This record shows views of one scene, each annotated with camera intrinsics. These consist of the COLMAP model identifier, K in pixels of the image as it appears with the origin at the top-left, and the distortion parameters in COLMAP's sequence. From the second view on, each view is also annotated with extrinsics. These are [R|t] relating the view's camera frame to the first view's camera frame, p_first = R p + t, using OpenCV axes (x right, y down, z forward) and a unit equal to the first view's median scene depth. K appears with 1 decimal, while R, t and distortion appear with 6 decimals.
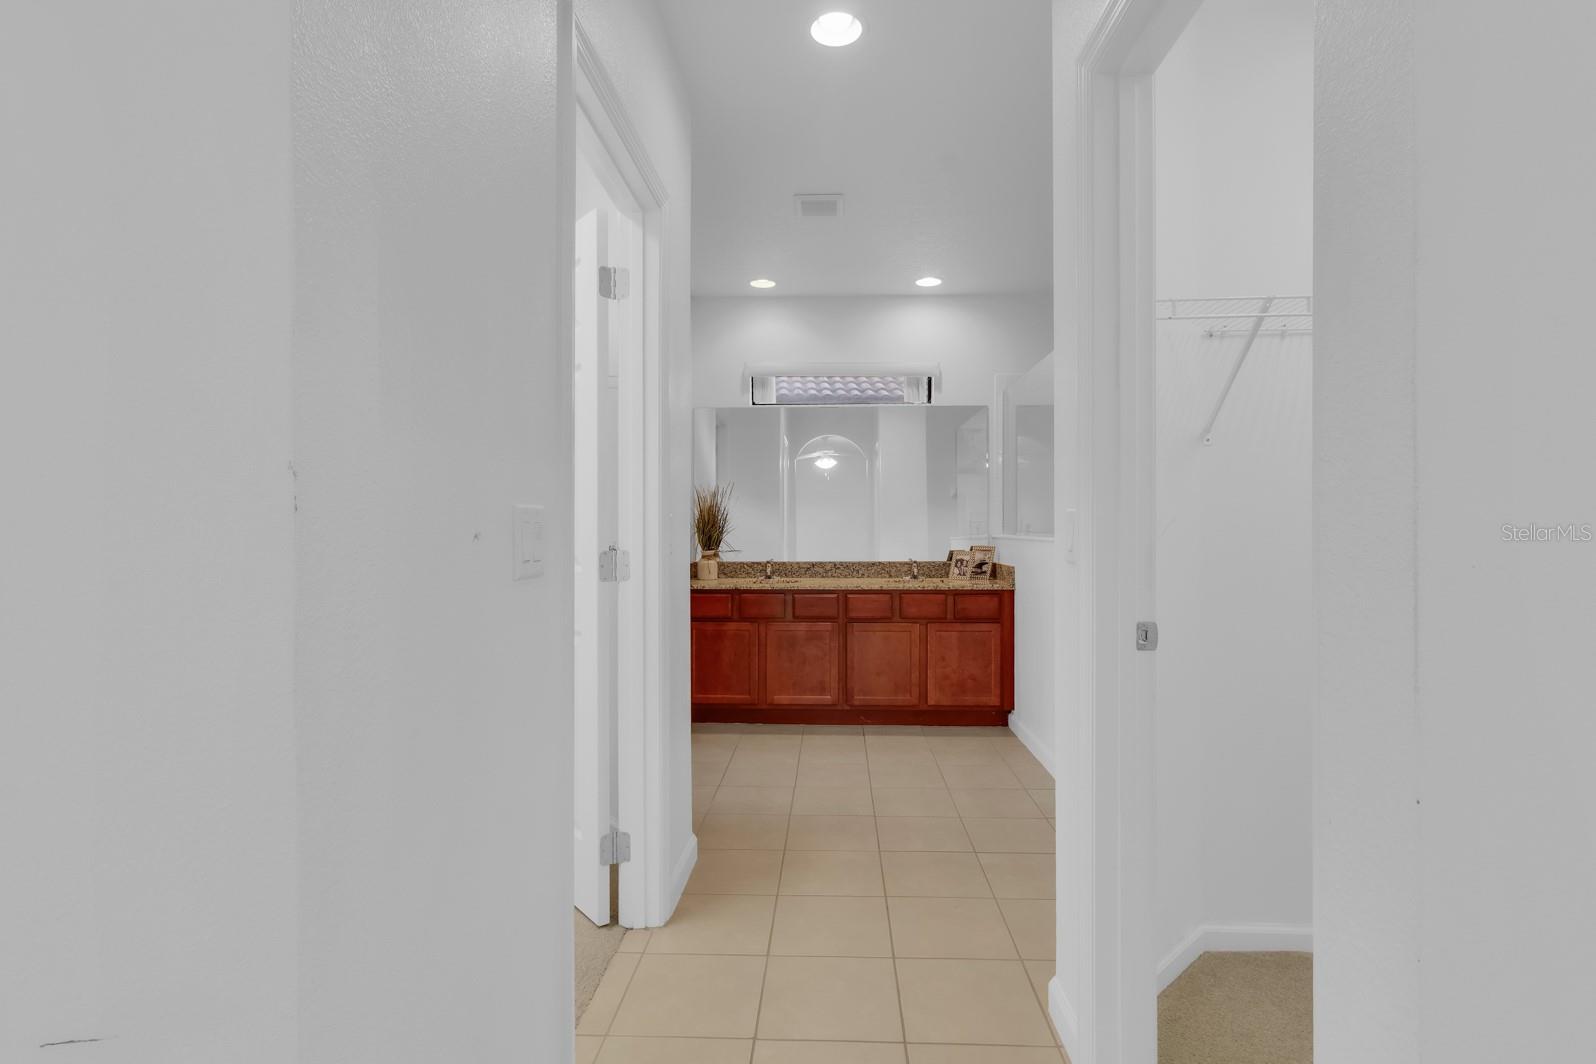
lens RADIAL K [[760.0, 0, 795.6], [0, 760.0, 542.3], [0, 0, 1]] dist [0.002549, 0.000982]
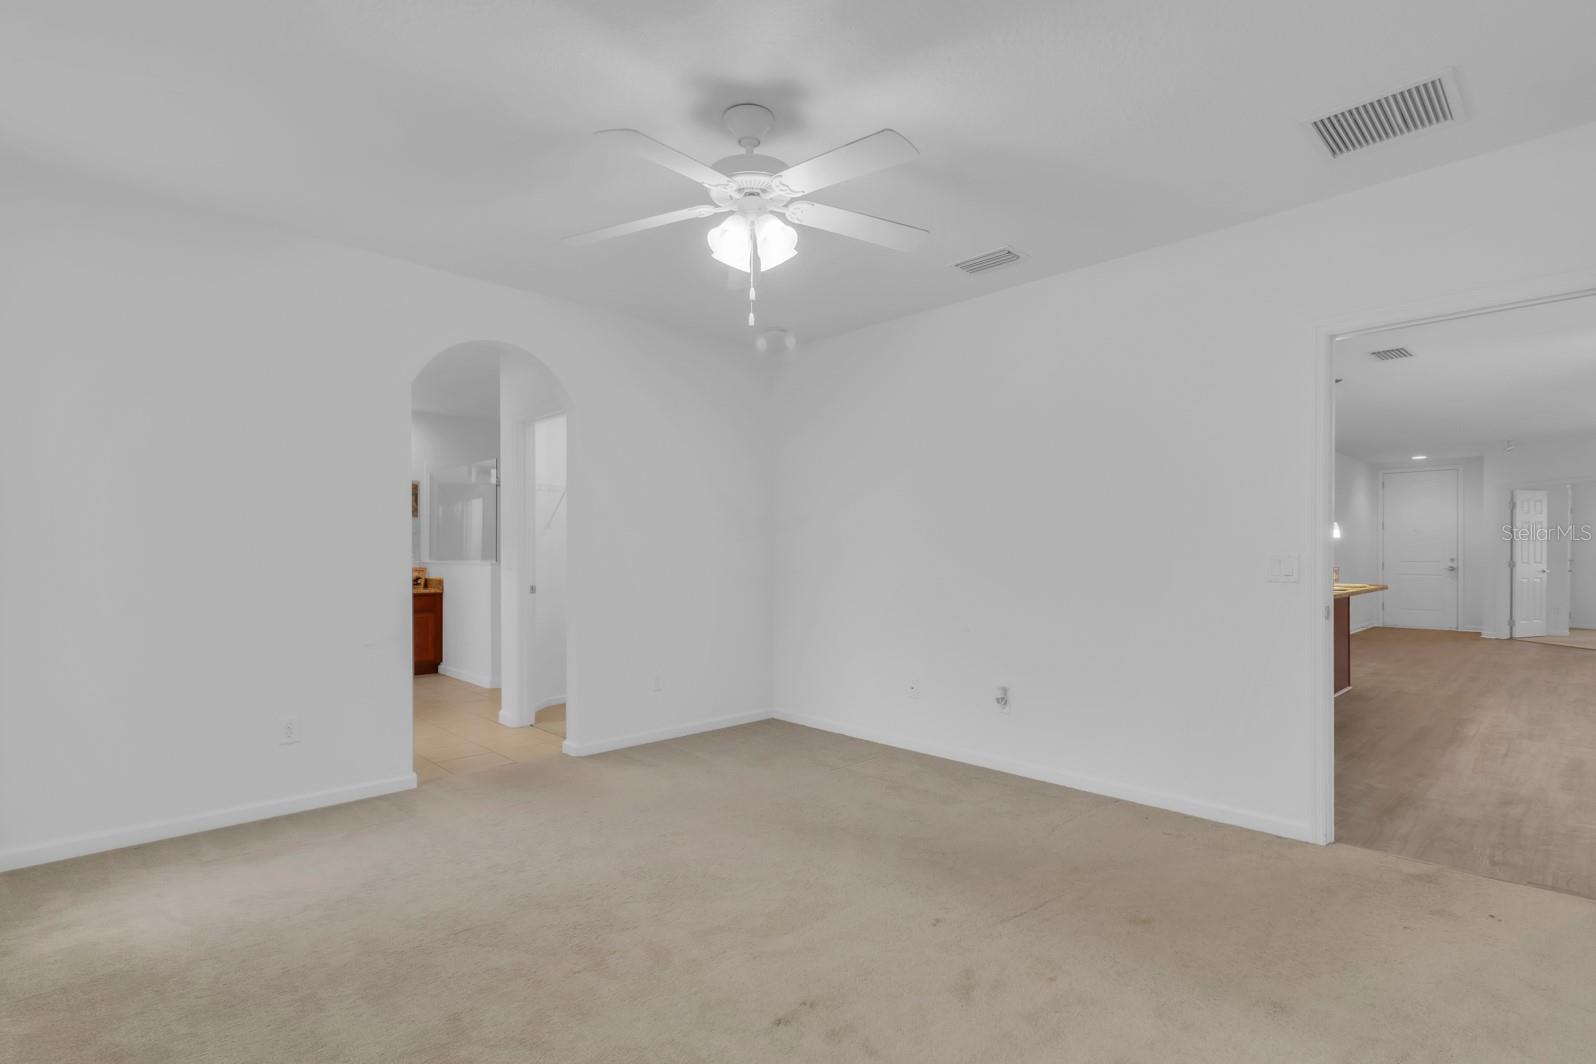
lens RADIAL K [[760.0, 0, 795.6], [0, 760.0, 542.3], [0, 0, 1]] dist [0.002549, 0.000982]
pose [[0.679357, 0.020898, 0.733511, -0.436681], [0.009990, 0.999238, -0.037721, 0.021309], [-0.733740, 0.032954, 0.678631, -0.763219]]
